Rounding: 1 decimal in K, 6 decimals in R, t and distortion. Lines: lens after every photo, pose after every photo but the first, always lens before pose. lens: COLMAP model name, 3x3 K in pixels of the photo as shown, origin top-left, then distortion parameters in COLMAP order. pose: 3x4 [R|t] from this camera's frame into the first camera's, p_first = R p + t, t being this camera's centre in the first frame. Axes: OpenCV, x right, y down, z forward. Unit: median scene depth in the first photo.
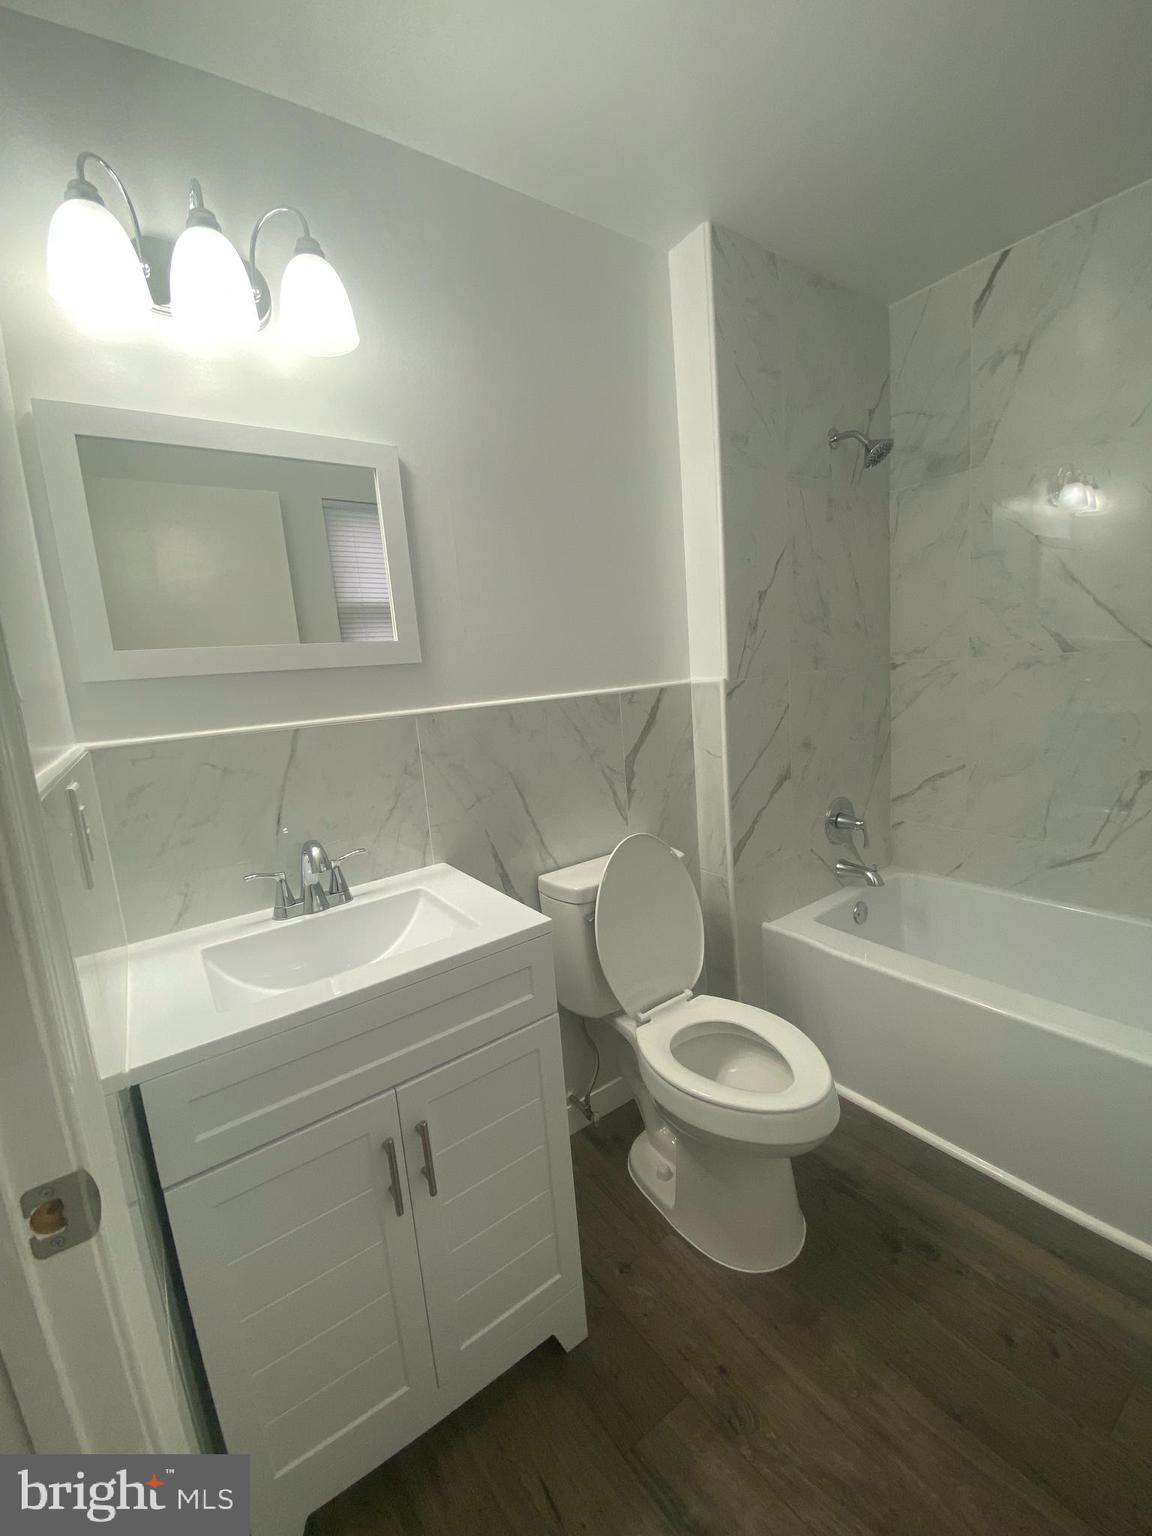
lens RADIAL K [[617.4, 0, 576.0], [0, 617.4, 768.0], [0, 0, 1]] dist [0.017936, -0.022830]
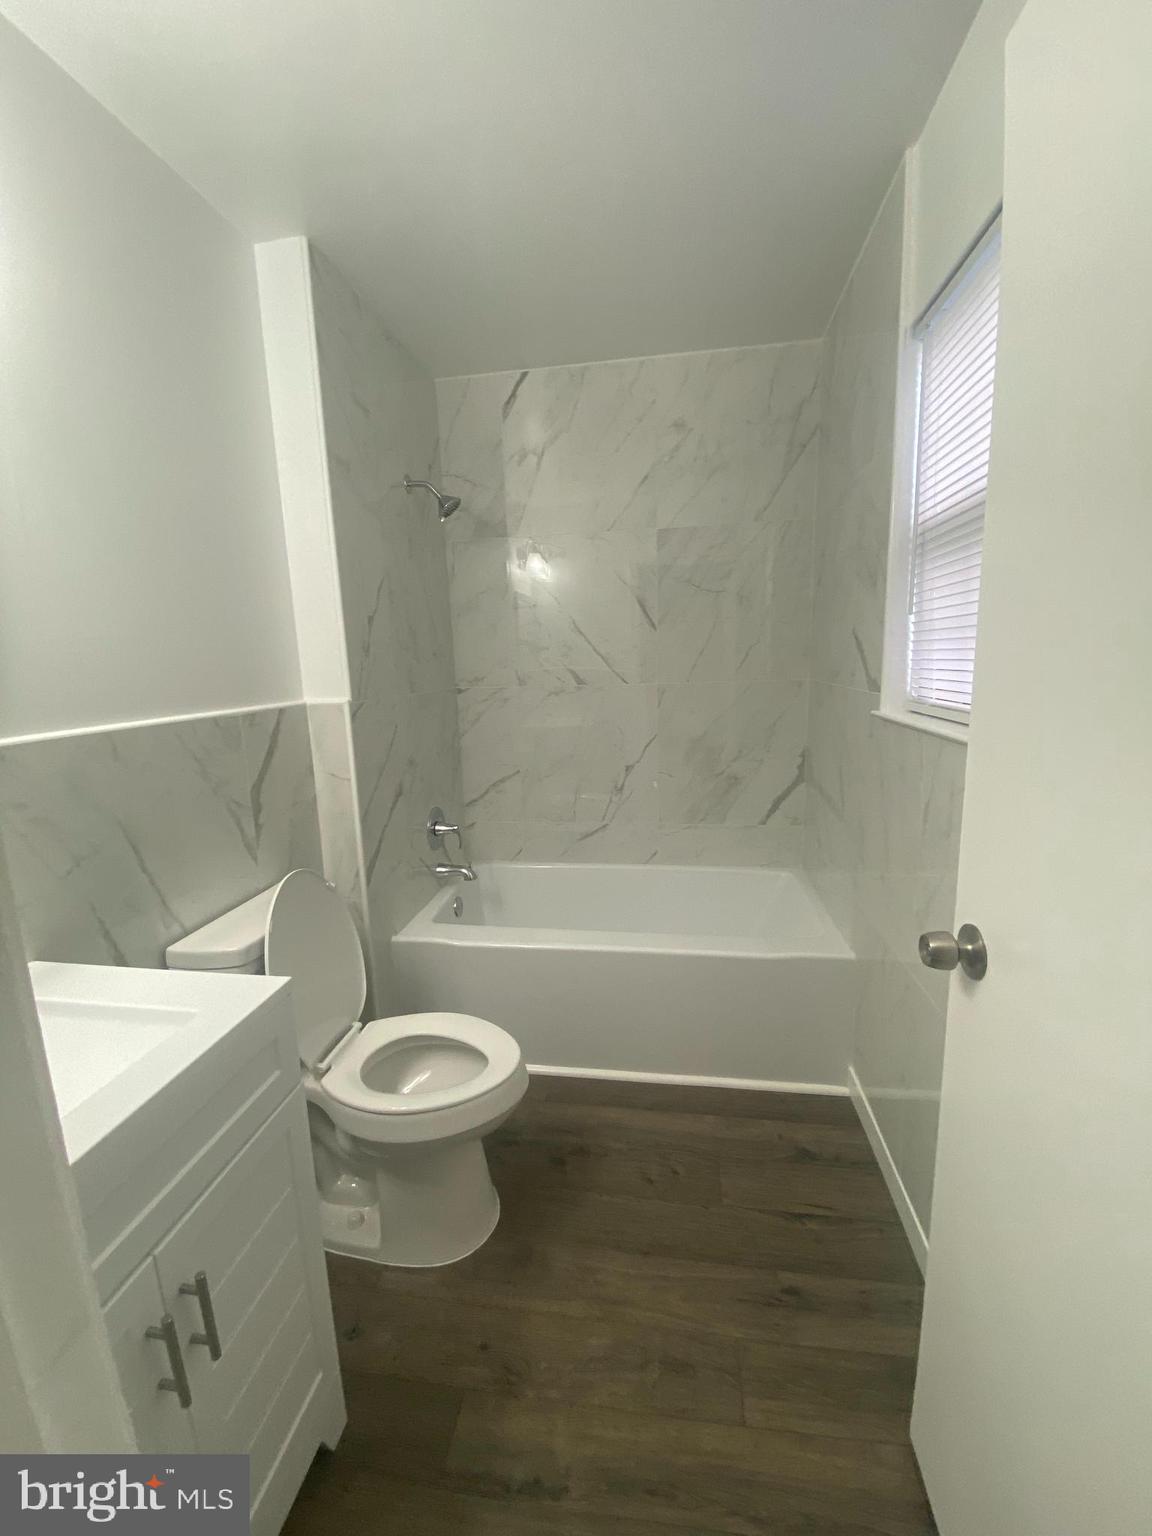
lens RADIAL K [[623.4, 0, 576.0], [0, 623.4, 768.0], [0, 0, 1]] dist [0.002055, -0.017127]
pose [[0.677070, -0.067308, 0.732834, -0.250215], [0.087762, 0.996087, 0.010403, -0.014547], [-0.730667, 0.057271, 0.680328, 0.061597]]
